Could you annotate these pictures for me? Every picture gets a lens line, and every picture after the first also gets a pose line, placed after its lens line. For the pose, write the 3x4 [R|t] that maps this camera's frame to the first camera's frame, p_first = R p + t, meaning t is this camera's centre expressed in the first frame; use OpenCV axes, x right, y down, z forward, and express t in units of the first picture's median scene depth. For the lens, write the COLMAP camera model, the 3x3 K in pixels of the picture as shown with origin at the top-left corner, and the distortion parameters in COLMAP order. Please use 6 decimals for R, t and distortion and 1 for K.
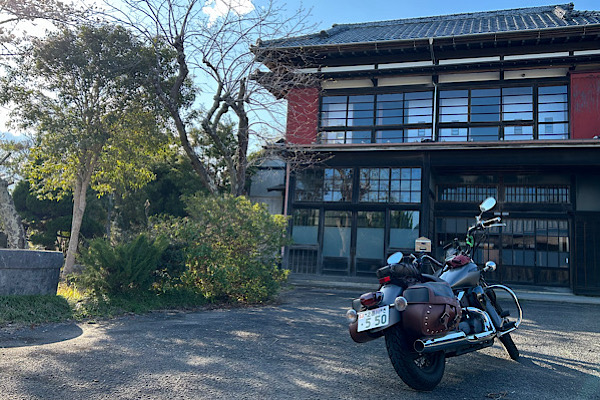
lens RADIAL K [[563.4, 0, 300.5], [0, 563.4, 186.6], [0, 0, 1]] dist [-0.053877, 0.000171]
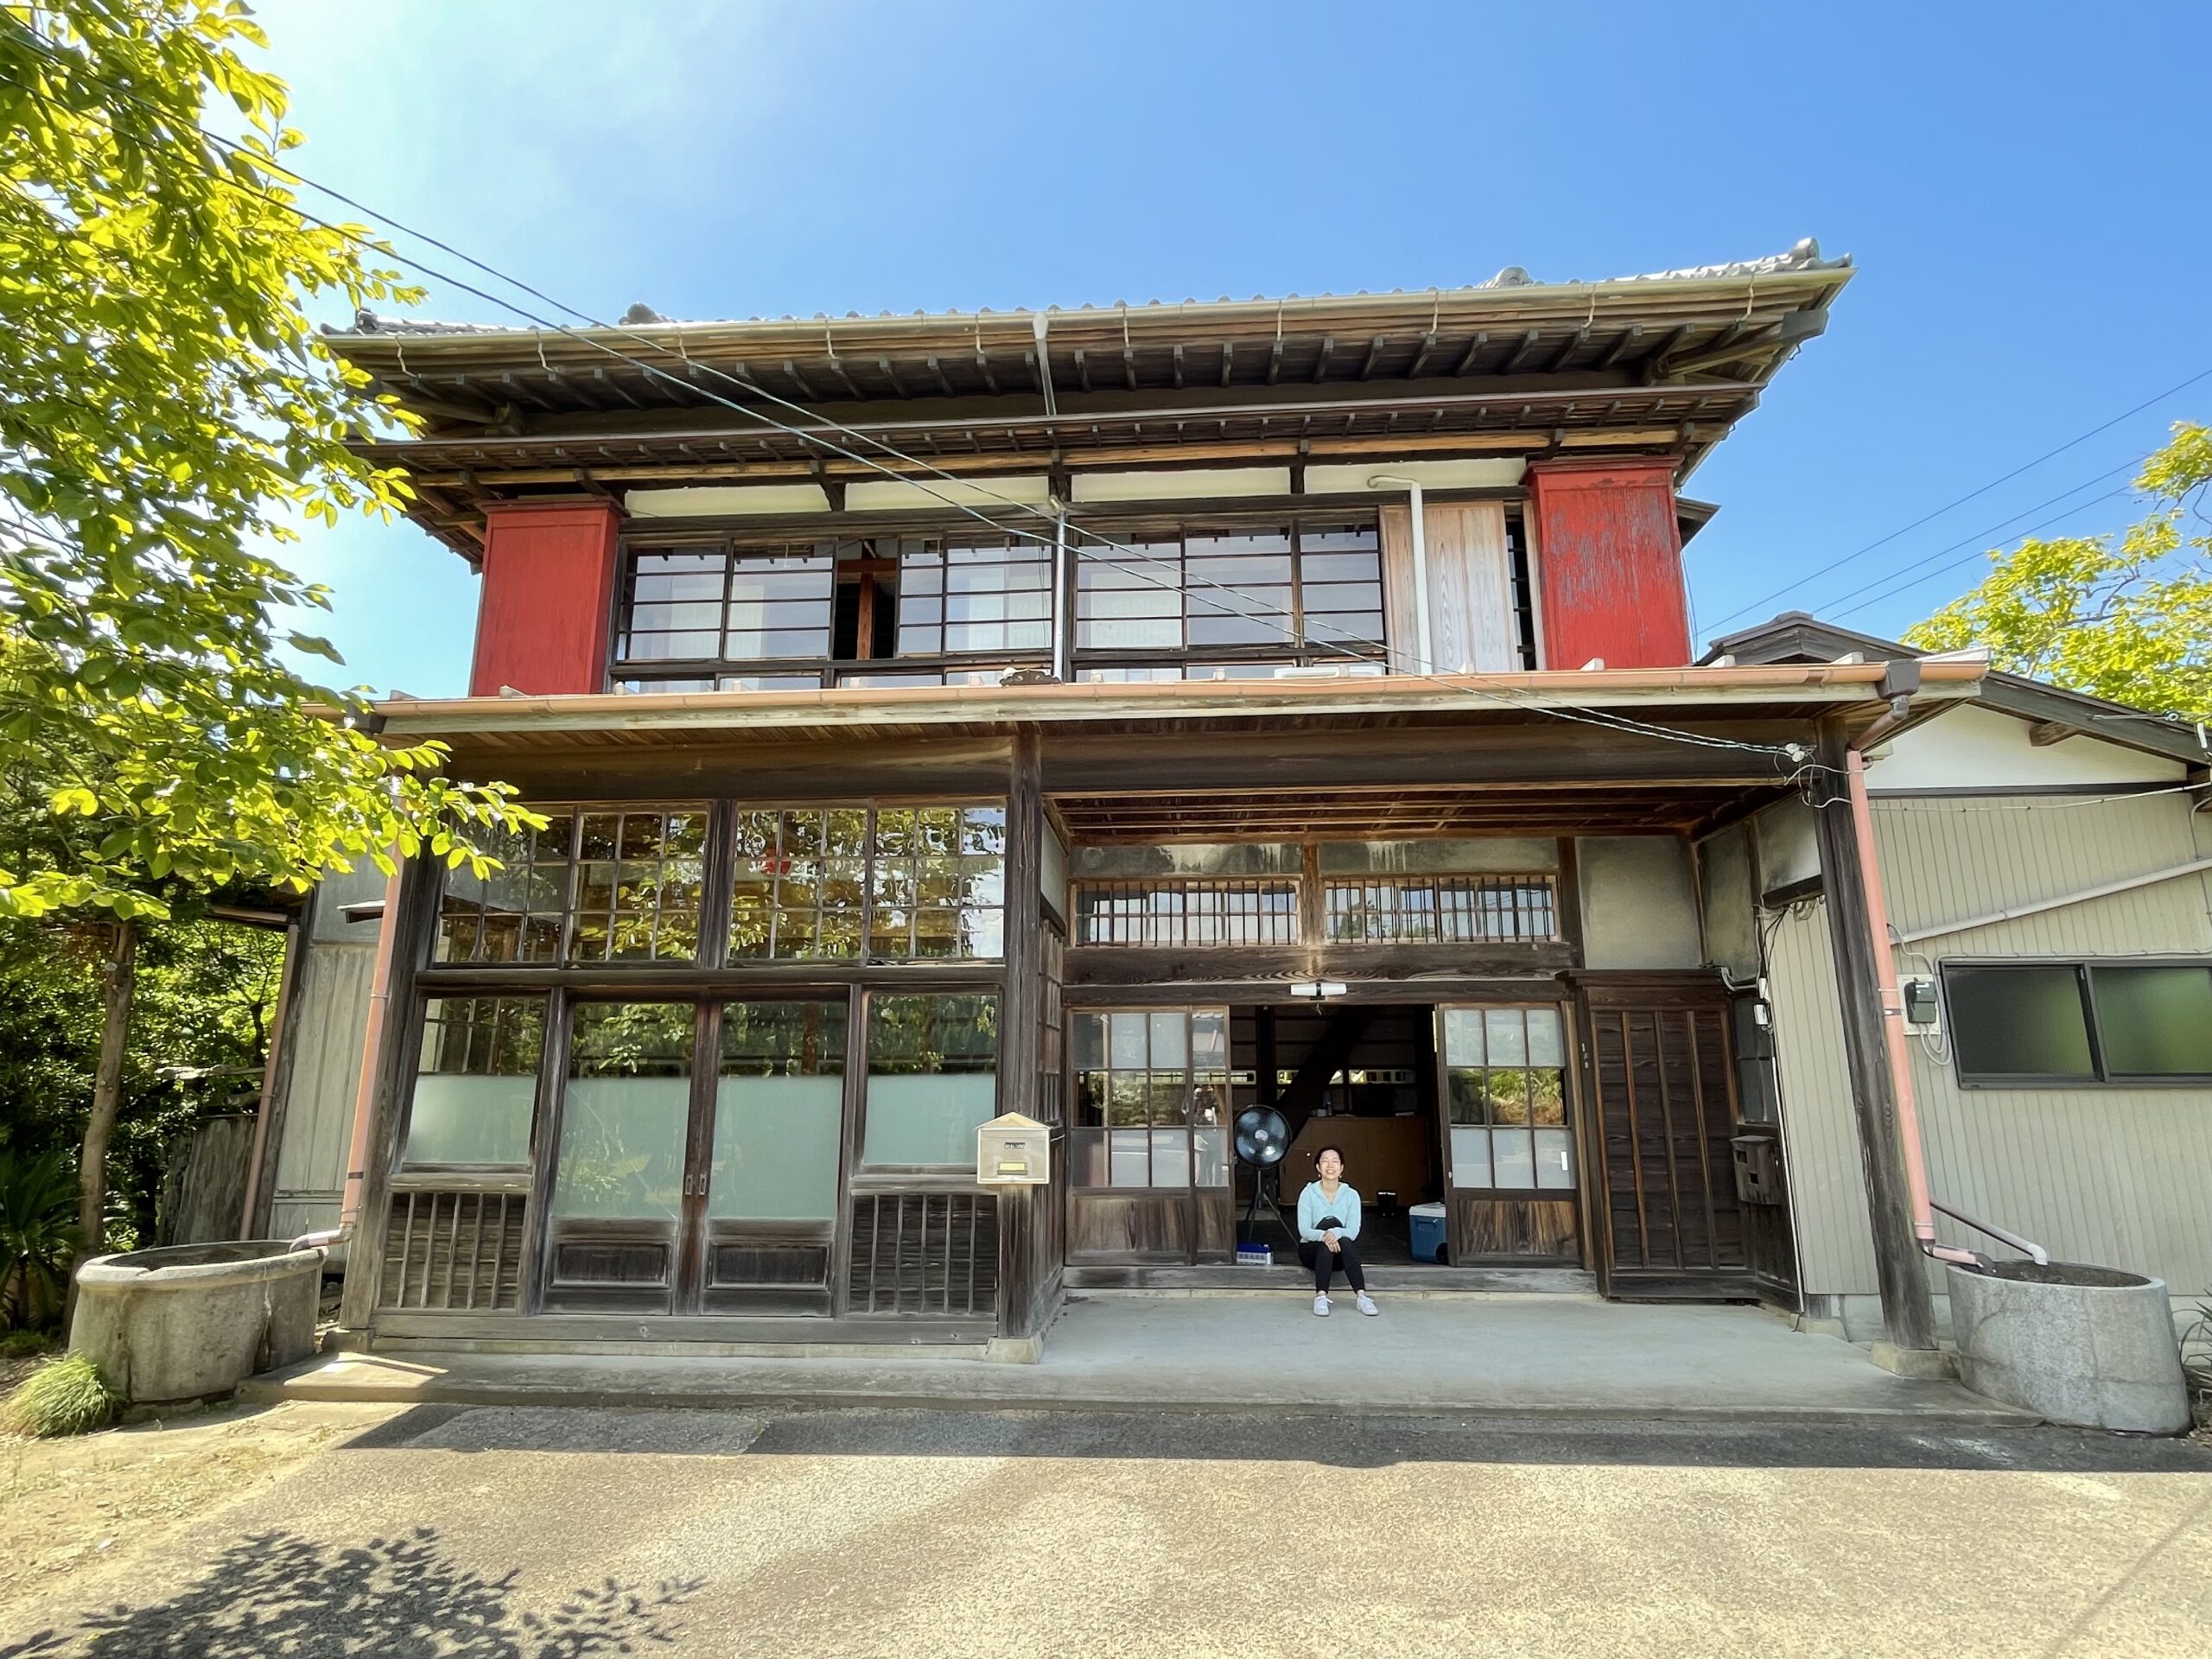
lens RADIAL K [[1164.2, 0, 1106.0], [0, 1164.2, 829.5], [0, 0, 1]] dist [-0.000832, -0.000097]
pose [[0.963401, 0.001361, 0.268061, 0.120403], [0.017686, 0.997486, -0.068624, 0.010542], [-0.267480, 0.070854, 0.960955, 0.504610]]
